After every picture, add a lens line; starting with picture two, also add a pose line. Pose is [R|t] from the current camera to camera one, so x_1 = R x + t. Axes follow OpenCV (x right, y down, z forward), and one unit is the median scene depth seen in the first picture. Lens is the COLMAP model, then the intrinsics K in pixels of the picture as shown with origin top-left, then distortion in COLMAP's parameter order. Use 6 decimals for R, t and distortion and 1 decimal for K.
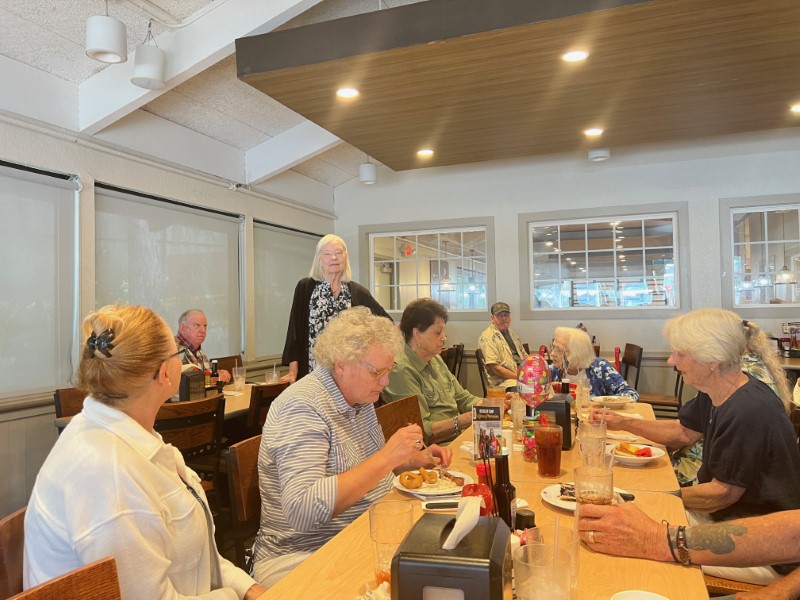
lens RADIAL K [[600.0, 0, 399.7], [0, 600.0, 295.2], [0, 0, 1]] dist [0.056690, -0.065061]
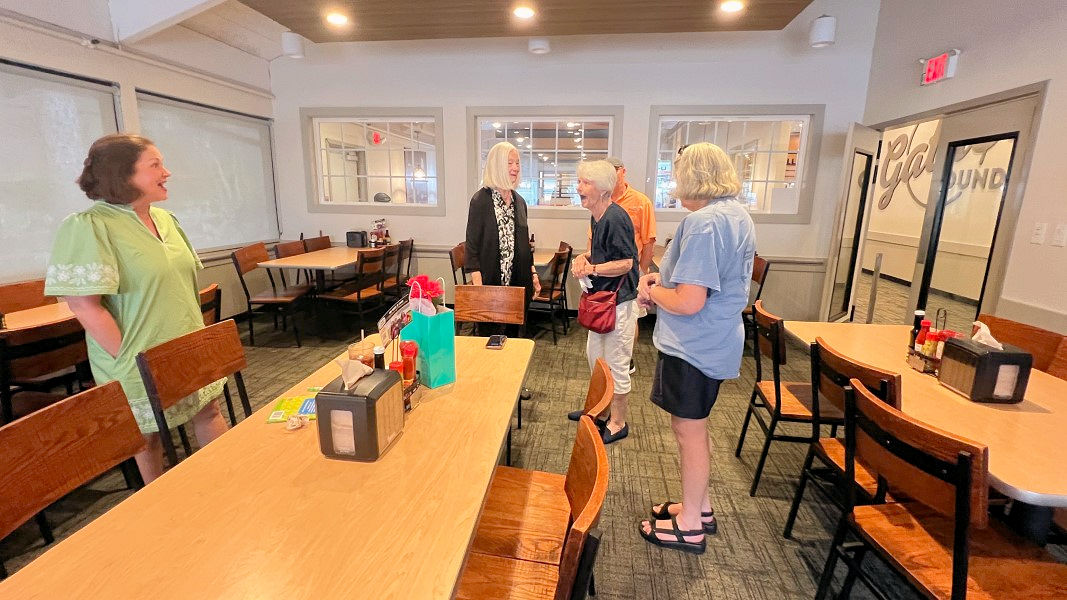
lens RADIAL K [[477.4, 0, 530.3], [0, 477.4, 297.1], [0, 0, 1]] dist [-0.004462, 0.000906]
pose [[0.973680, -0.016500, 0.227322, 0.140956], [-0.038417, 0.971225, 0.235045, -0.024731], [-0.224659, -0.237592, 0.945028, 0.203539]]
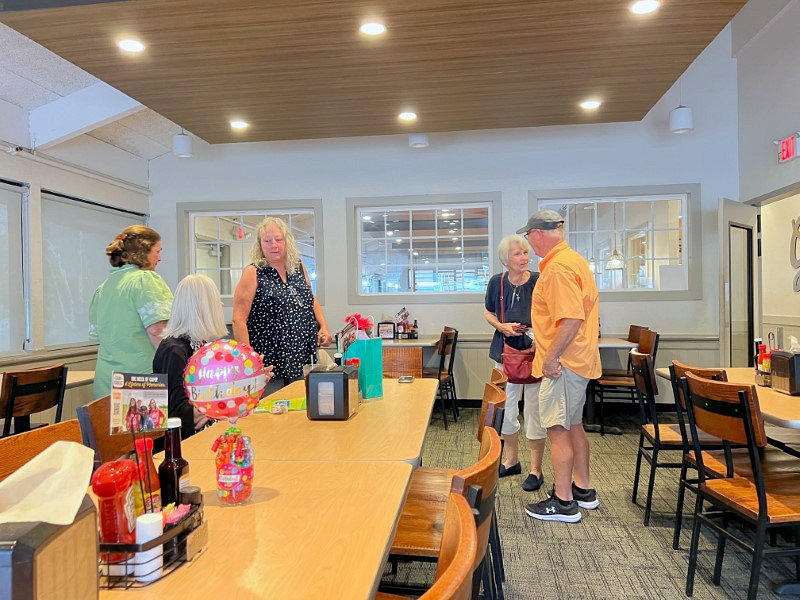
lens RADIAL K [[600.0, 0, 395.0], [0, 600.0, 303.0], [0, 0, 1]] dist [0.056690, -0.065061]
pose [[0.973800, 0.001612, 0.227399, 0.062098], [-0.008047, 0.999593, 0.027377, 0.012316], [-0.227262, -0.028490, 0.973417, 0.017278]]
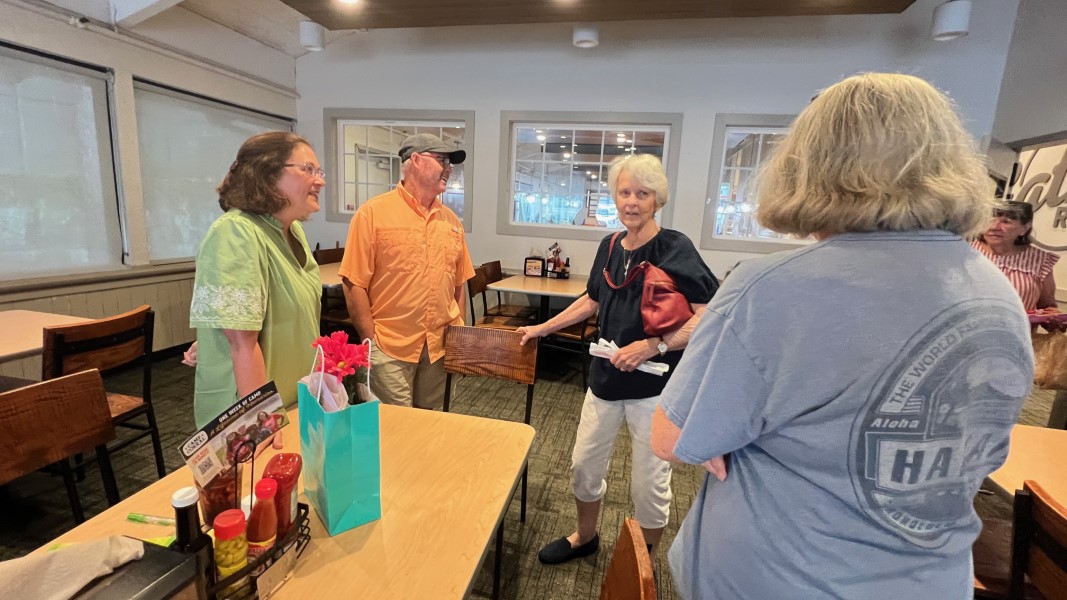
lens RADIAL K [[477.4, 0, 530.9], [0, 477.4, 297.8], [0, 0, 1]] dist [-0.004462, 0.000906]
pose [[0.988903, 0.050192, 0.139829, 0.188498], [-0.078576, 0.975486, 0.205554, -0.020206], [-0.126084, -0.214260, 0.968605, 0.325554]]
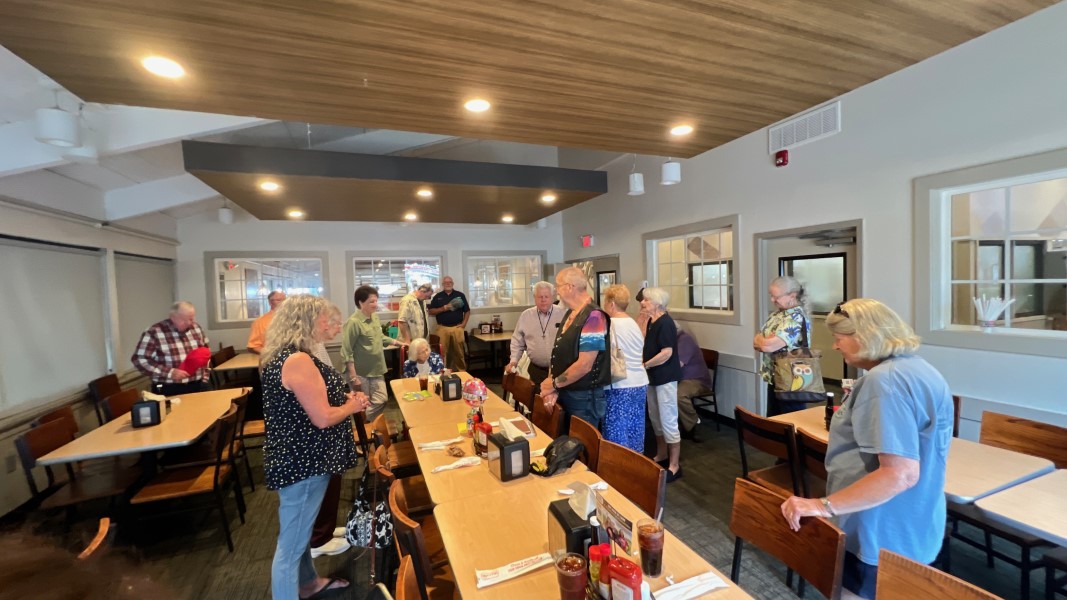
lens RADIAL K [[427.8, 0, 533.3], [0, 427.8, 296.0], [0, 0, 1]] dist [-0.004115, 0.001163]
pose [[0.736316, -0.028971, 0.676017, -0.219667], [0.003267, 0.999224, 0.039263, -0.076459], [-0.676630, -0.026701, 0.735839, -0.126045]]
